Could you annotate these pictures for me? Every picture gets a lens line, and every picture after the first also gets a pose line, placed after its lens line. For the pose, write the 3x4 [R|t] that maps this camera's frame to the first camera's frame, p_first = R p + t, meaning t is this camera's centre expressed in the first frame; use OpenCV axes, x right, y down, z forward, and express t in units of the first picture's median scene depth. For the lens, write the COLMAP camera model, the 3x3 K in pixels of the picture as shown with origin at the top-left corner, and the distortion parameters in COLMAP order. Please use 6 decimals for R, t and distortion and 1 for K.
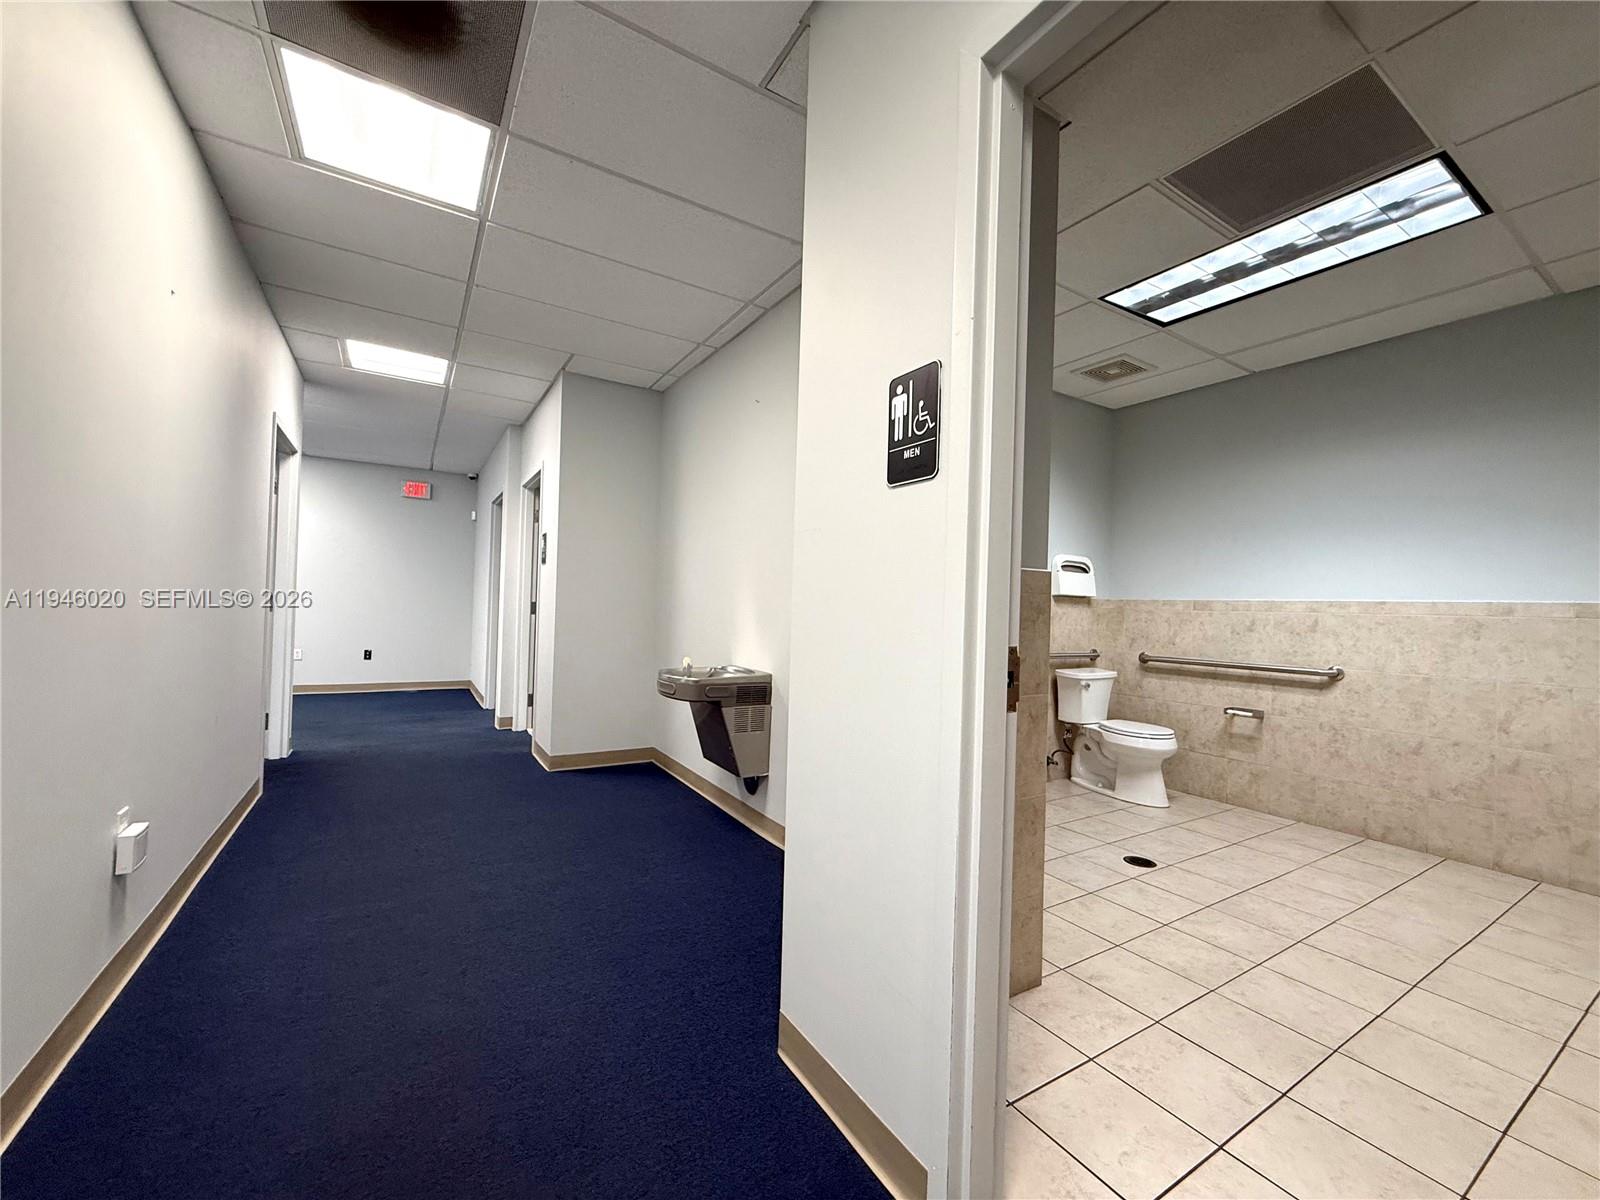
lens RADIAL K [[641.8, 0, 795.1], [0, 641.8, 602.1], [0, 0, 1]] dist [-0.000016, 0.000361]
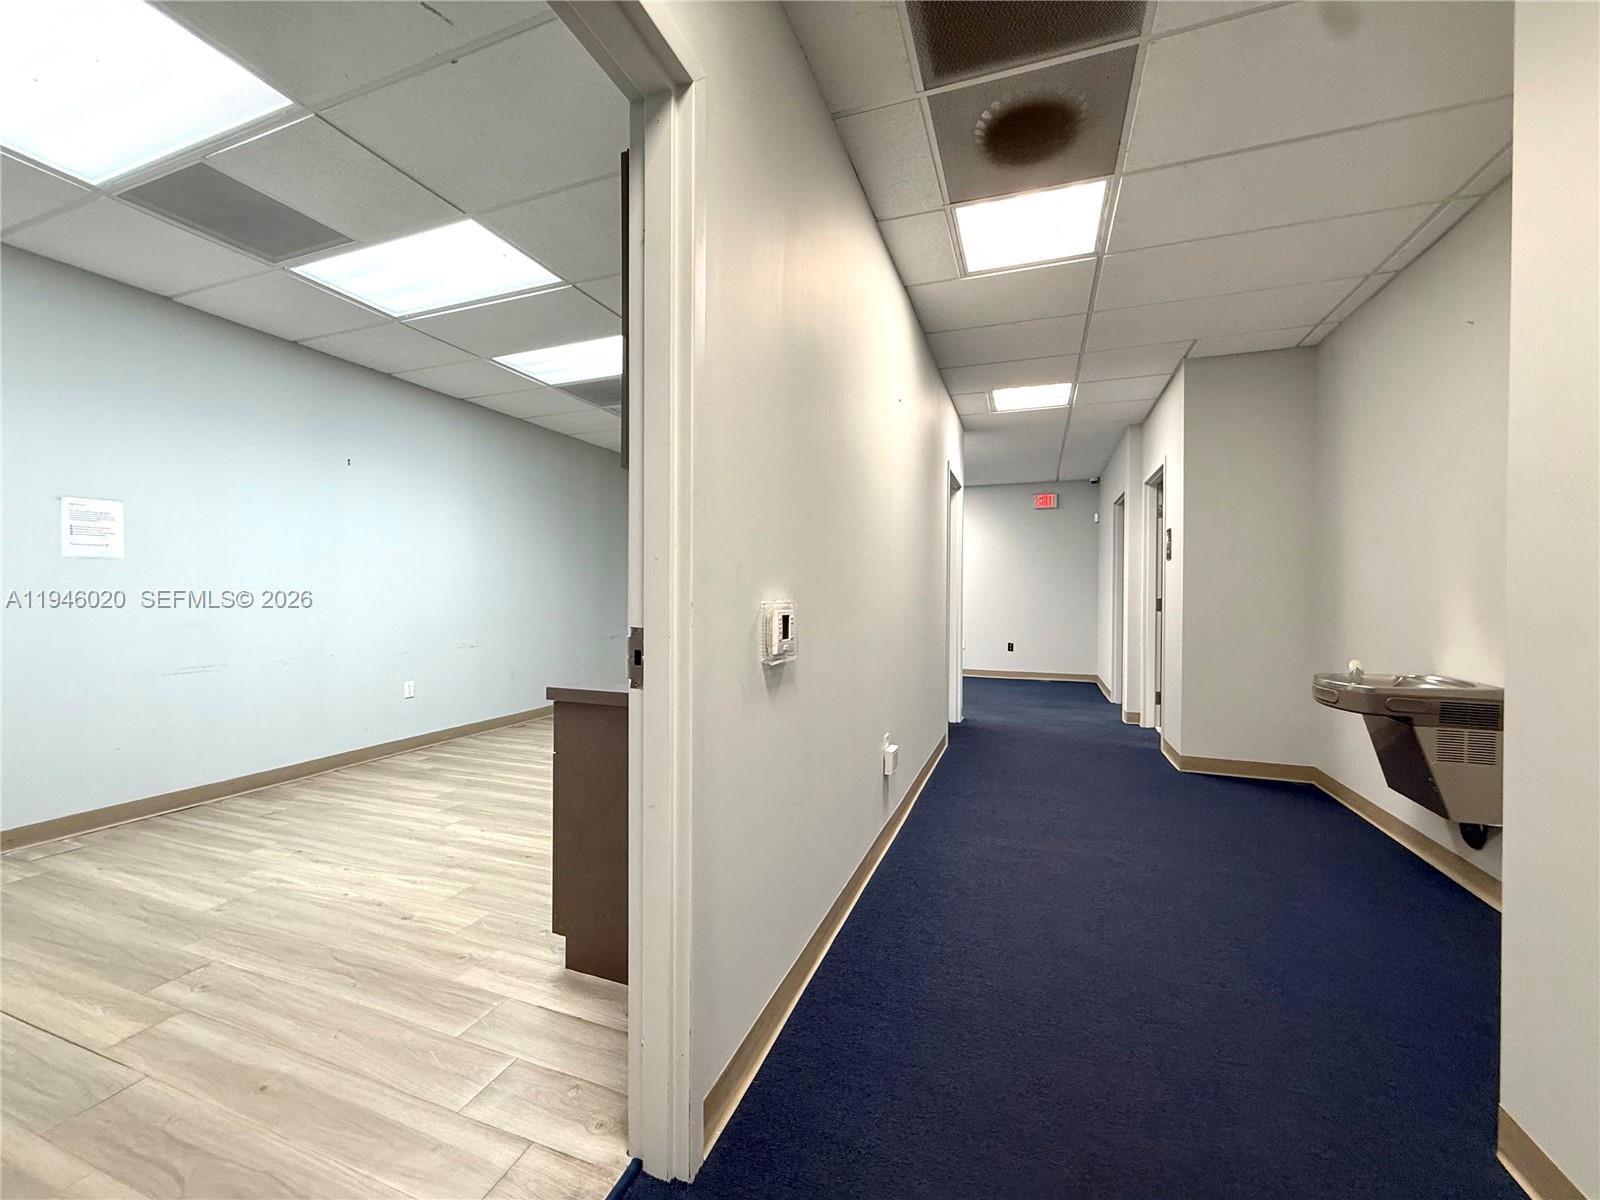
lens RADIAL K [[641.8, 0, 795.1], [0, 641.8, 602.1], [0, 0, 1]] dist [-0.000016, 0.000361]
pose [[0.617758, -0.019601, -0.786124, 0.045013], [0.021633, 0.999735, -0.007927, 0.001286], [0.786071, -0.012110, 0.618018, -0.100561]]
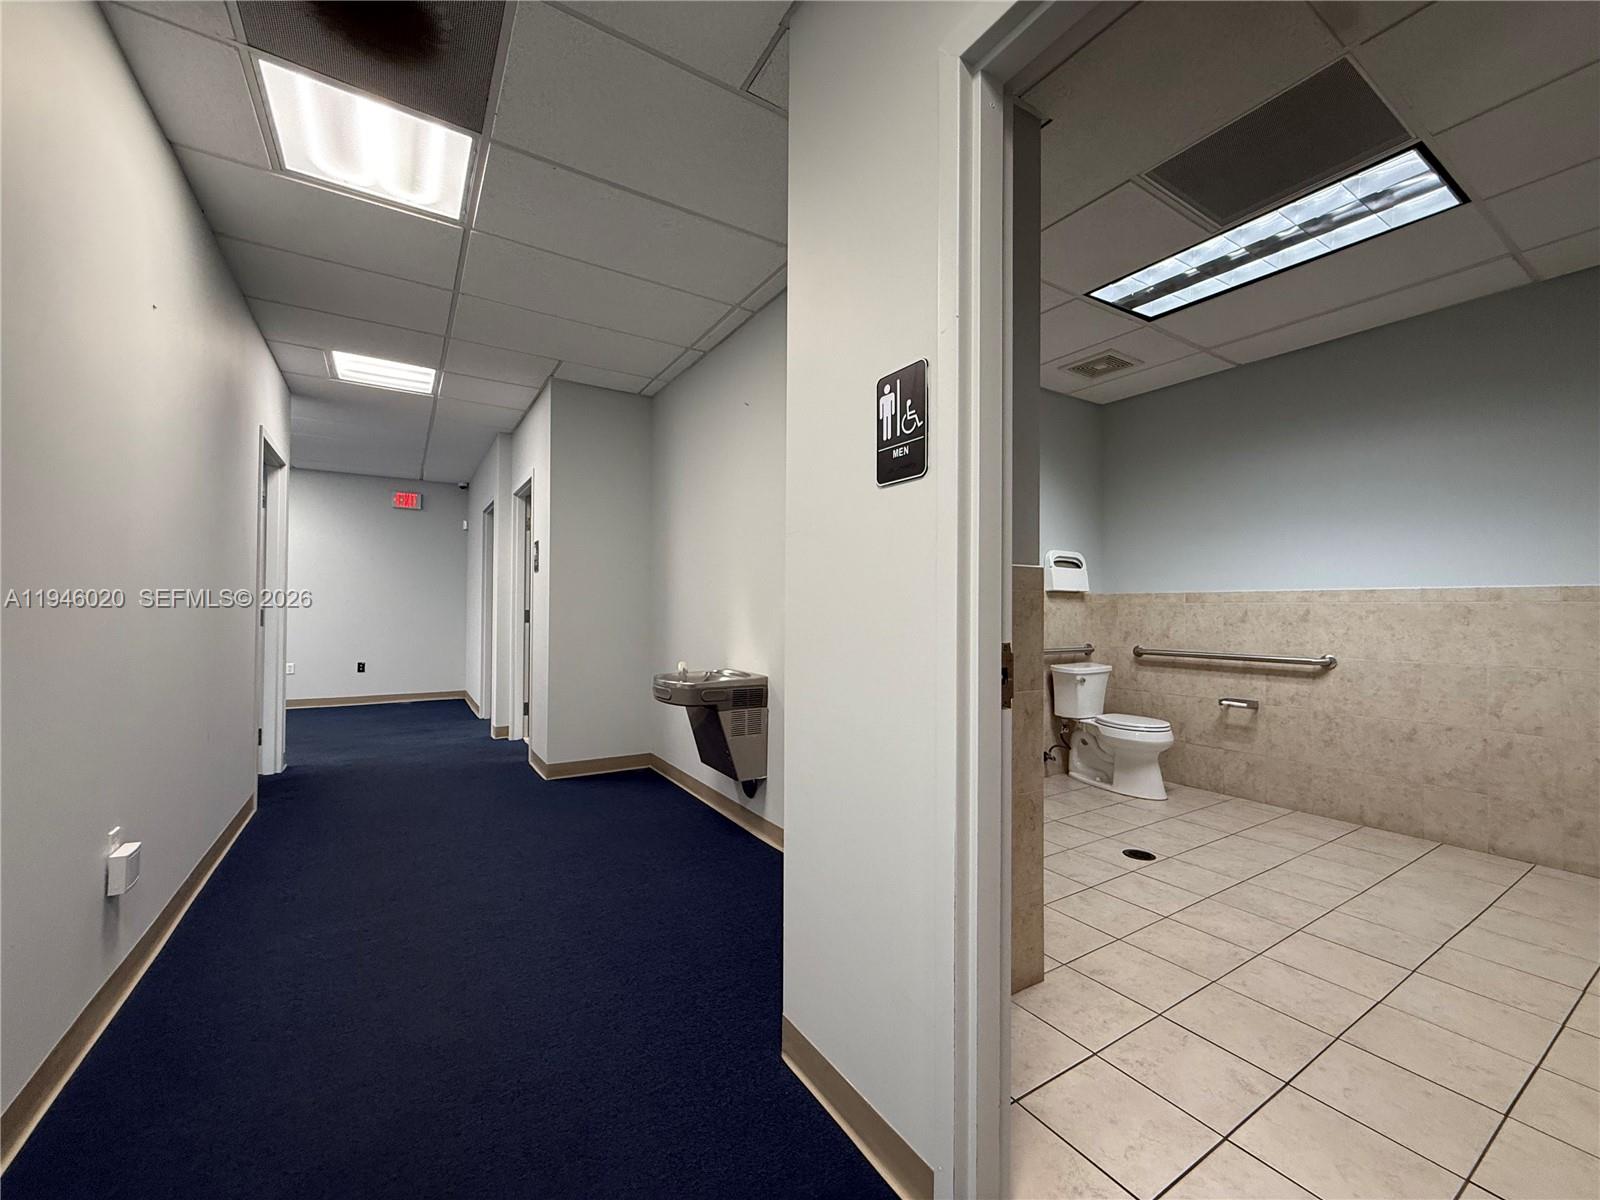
lens RADIAL K [[641.8, 0, 795.1], [0, 641.8, 602.1], [0, 0, 1]] dist [-0.000016, 0.000361]
pose [[0.999684, -0.023919, 0.007727, 0.001908], [0.023942, 0.999709, -0.002876, 0.000086], [-0.007656, 0.003061, 0.999966, 0.000772]]
